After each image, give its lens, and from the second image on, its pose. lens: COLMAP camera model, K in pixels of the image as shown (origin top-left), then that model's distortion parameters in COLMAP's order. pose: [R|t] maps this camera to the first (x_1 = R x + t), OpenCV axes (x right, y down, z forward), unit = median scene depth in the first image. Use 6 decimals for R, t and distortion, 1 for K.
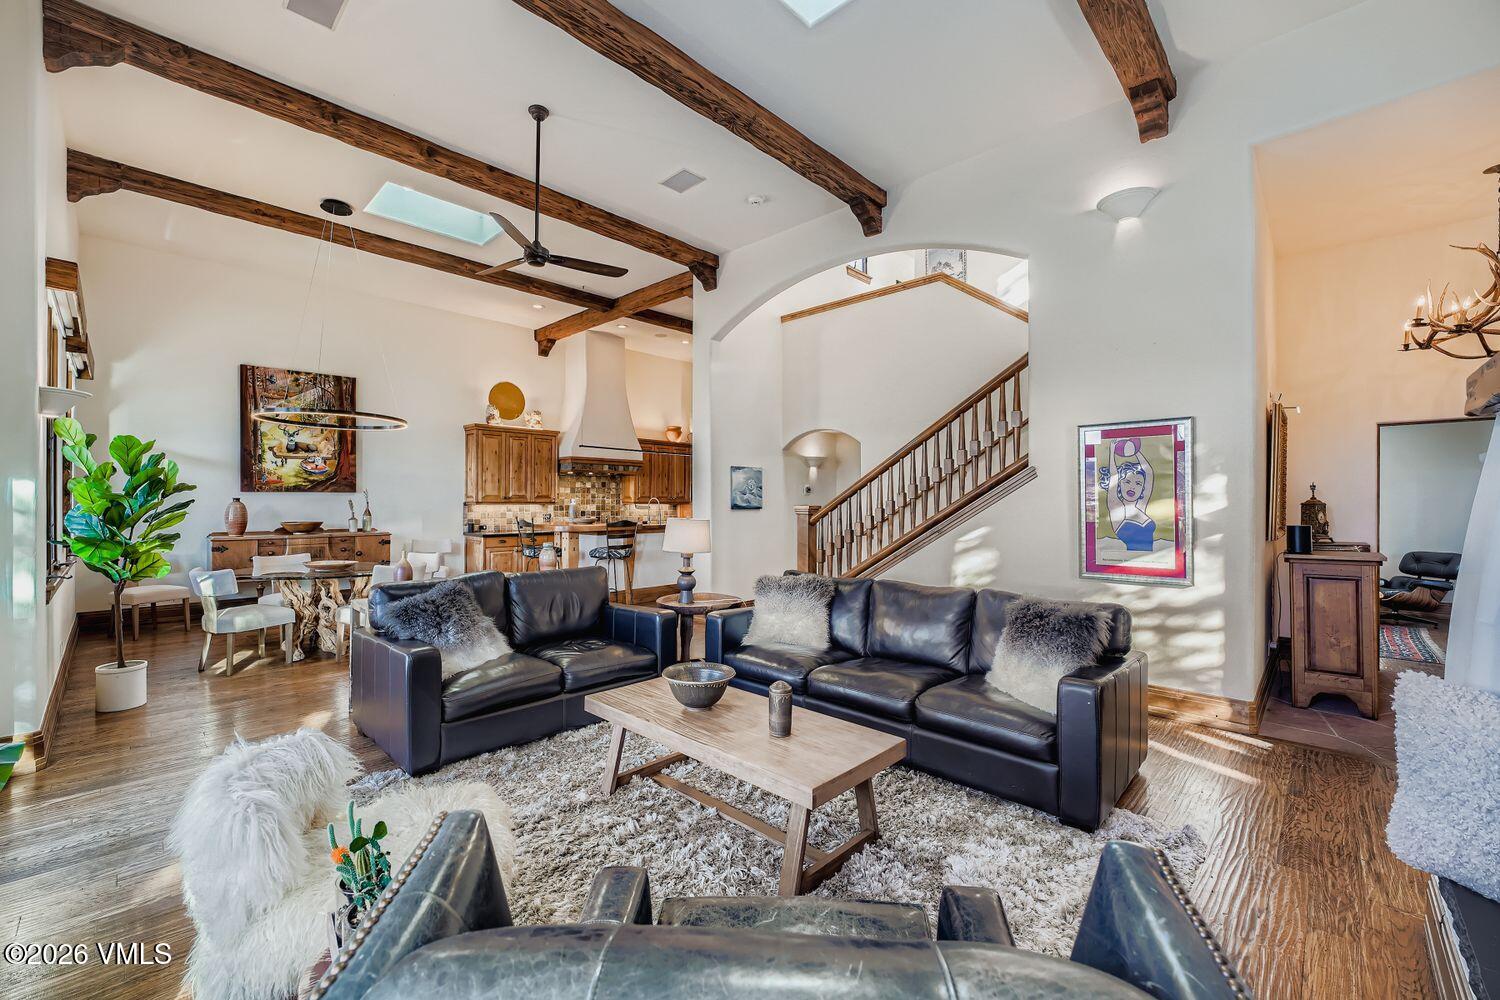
lens RADIAL K [[610.7, 0, 739.9], [0, 610.7, 497.4], [0, 0, 1]] dist [-0.009586, -0.000055]
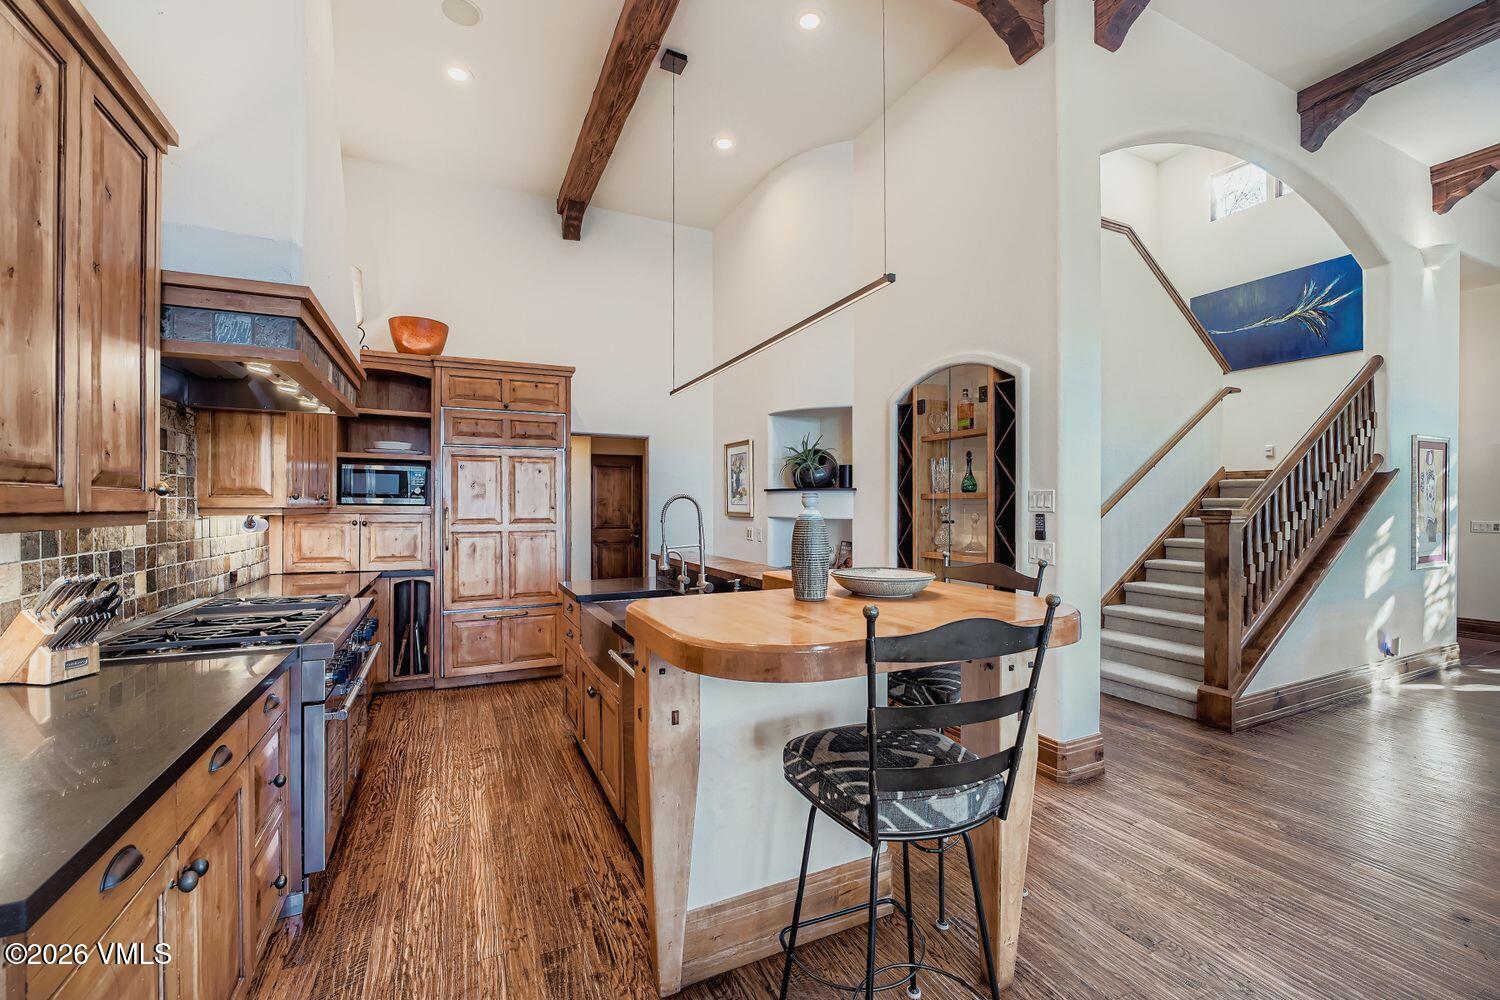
lens RADIAL K [[610.7, 0, 738.2], [0, 610.7, 501.7], [0, 0, 1]] dist [-0.009586, -0.000055]
pose [[0.353093, 0.000443, 0.935588, -0.441286], [-0.003664, 0.999993, 0.000909, 0.004530], [-0.935581, -0.003749, 0.353092, 0.843067]]
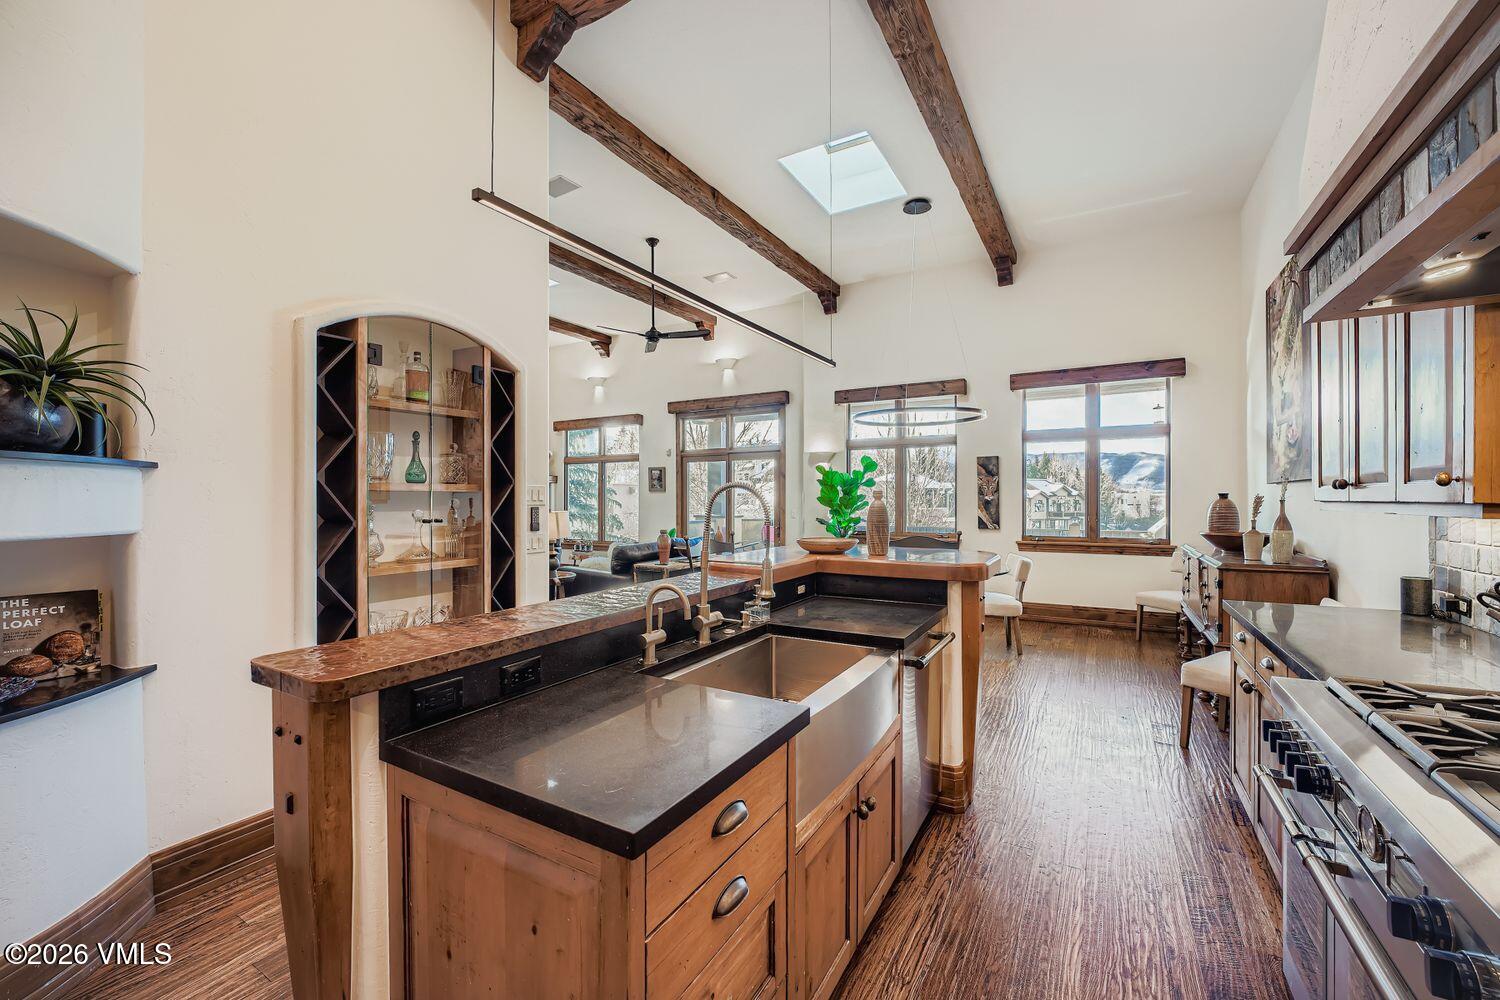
lens RADIAL K [[610.7, 0, 744.6], [0, 610.7, 498.7], [0, 0, 1]] dist [-0.009586, -0.000055]
pose [[-0.970648, -0.000998, -0.240503, -0.093769], [0.000699, 0.999975, -0.006973, 0.008352], [0.240504, -0.006937, -0.970623, 1.197385]]
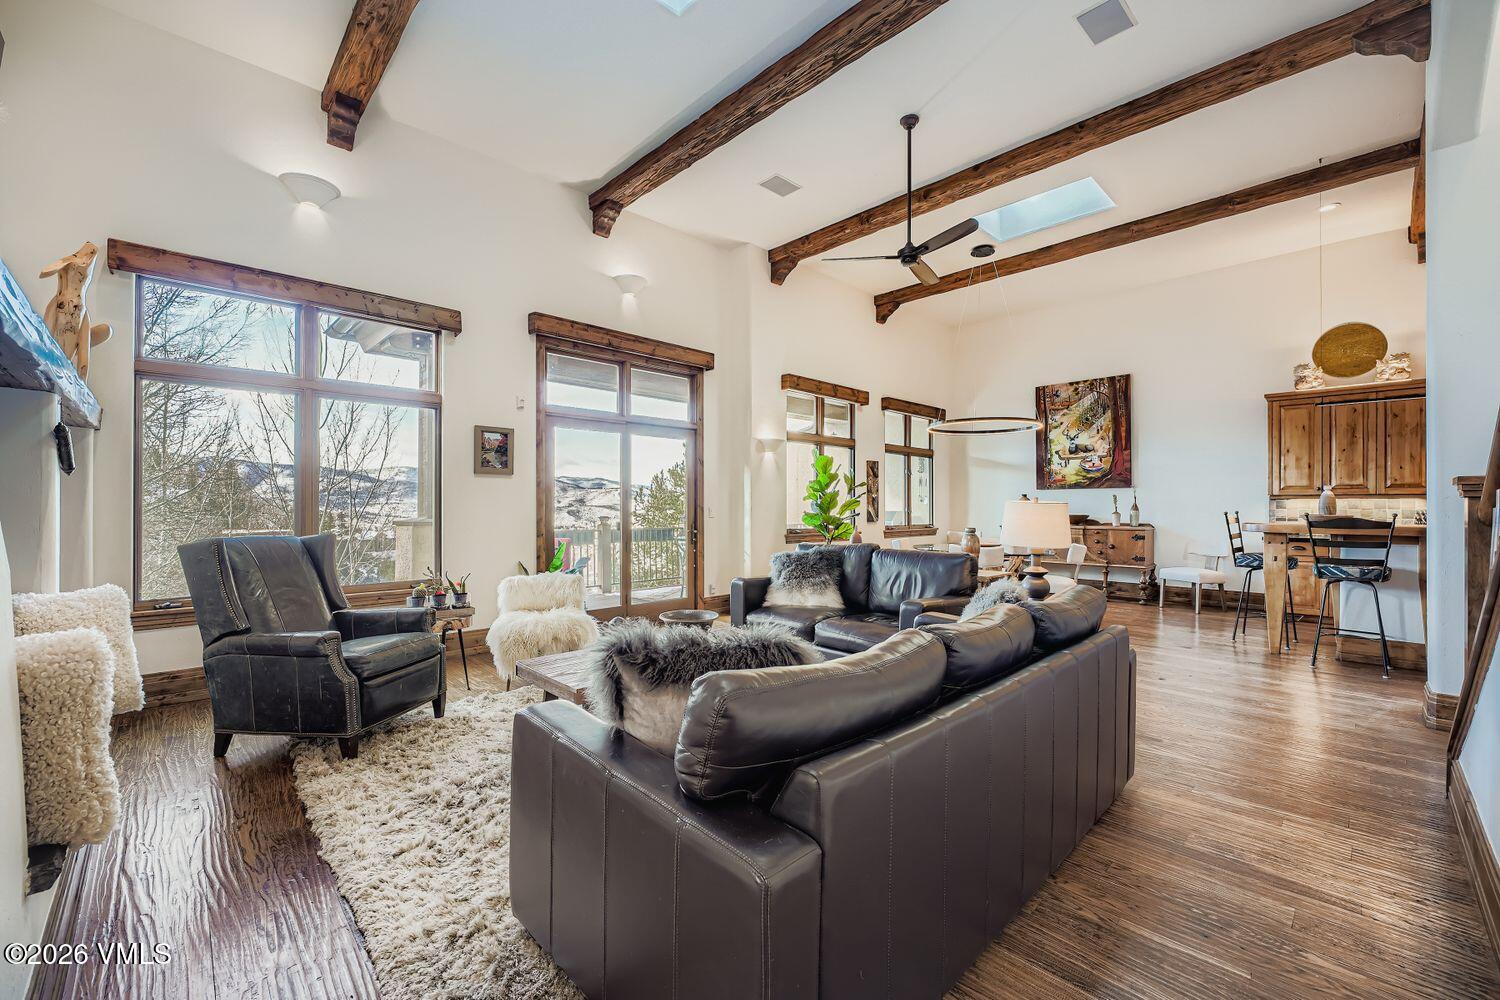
lens RADIAL K [[610.7, 0, 743.4], [0, 610.7, 509.7], [0, 0, 1]] dist [-0.009586, -0.000055]
pose [[-0.026371, 0.003255, -0.999647, 0.354538], [0.004816, 0.999984, 0.003129, 0.020207], [0.999641, -0.004732, -0.026386, 0.345978]]
